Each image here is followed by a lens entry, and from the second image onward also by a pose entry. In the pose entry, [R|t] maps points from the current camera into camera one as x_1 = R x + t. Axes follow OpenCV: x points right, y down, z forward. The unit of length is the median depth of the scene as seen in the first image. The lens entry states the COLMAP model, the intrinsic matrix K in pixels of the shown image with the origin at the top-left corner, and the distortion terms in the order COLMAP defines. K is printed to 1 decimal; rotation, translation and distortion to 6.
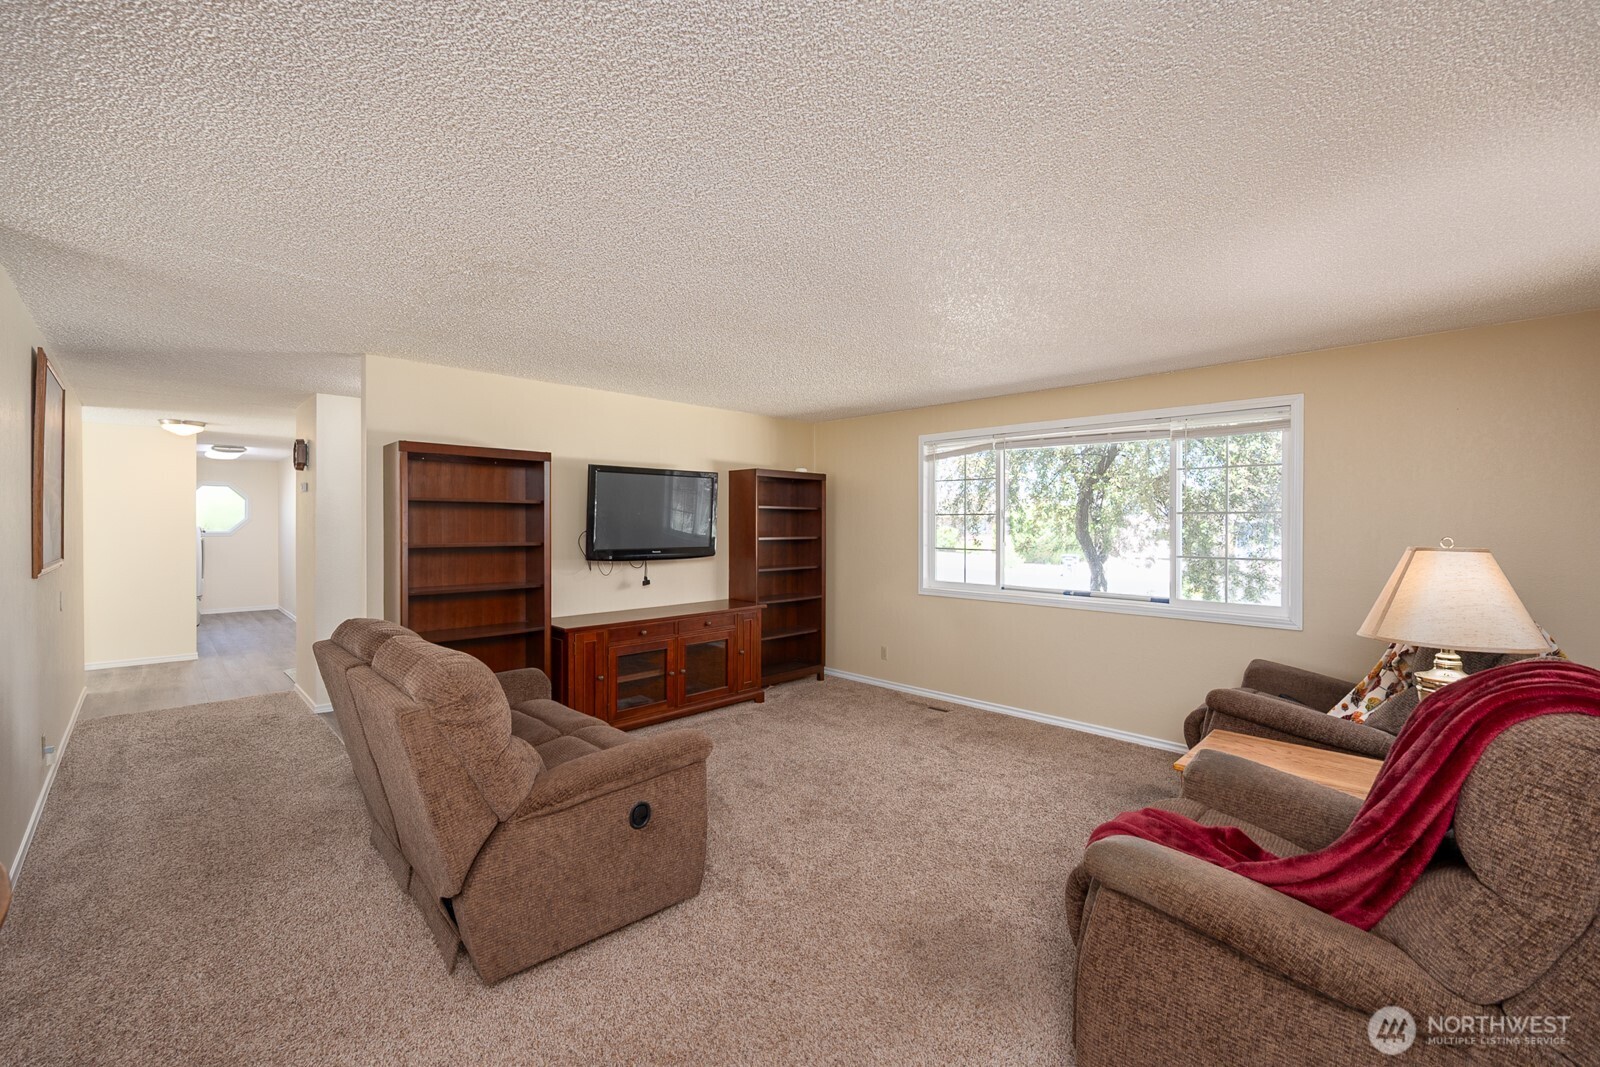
lens RADIAL K [[664.2, 0, 810.7], [0, 664.2, 526.1], [0, 0, 1]] dist [-0.004781, 0.000089]
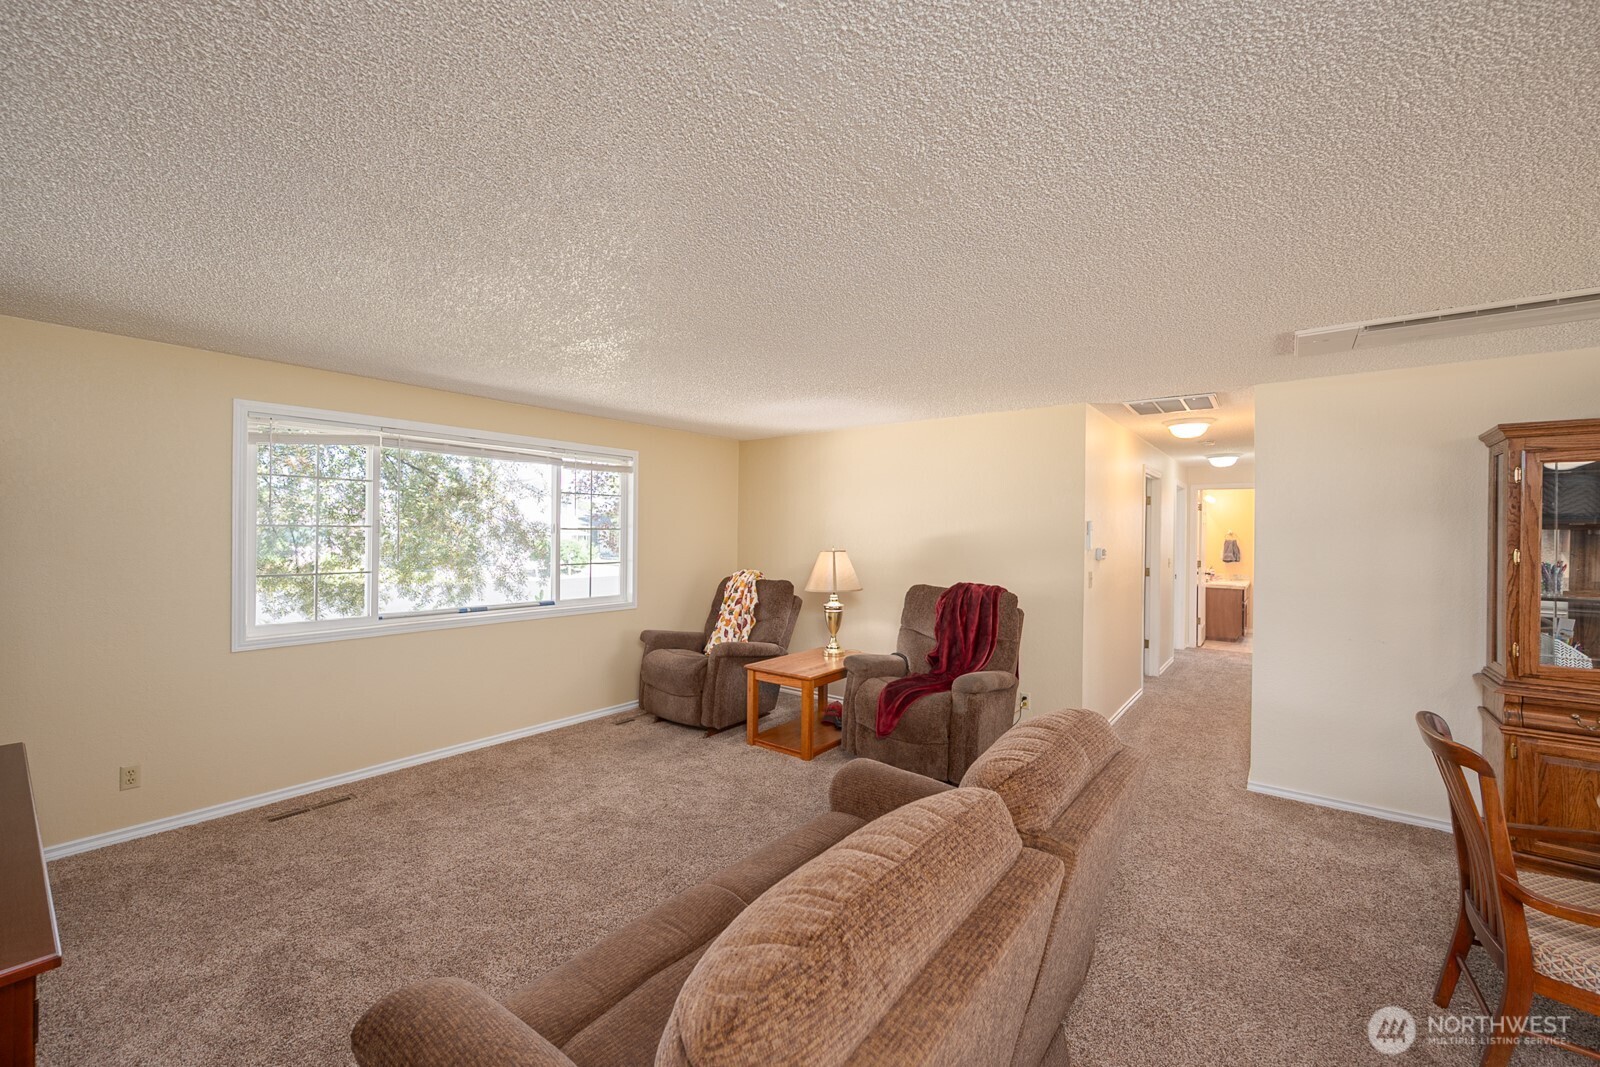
lens RADIAL K [[630.2, 0, 800.1], [0, 630.2, 532.8], [0, 0, 1]] dist [-0.001295, 0.000345]
pose [[-0.119527, -0.003941, 0.992823, -0.602004], [-0.003369, 0.999988, 0.003563, -0.017172], [-0.992825, -0.002919, -0.119538, 0.664612]]
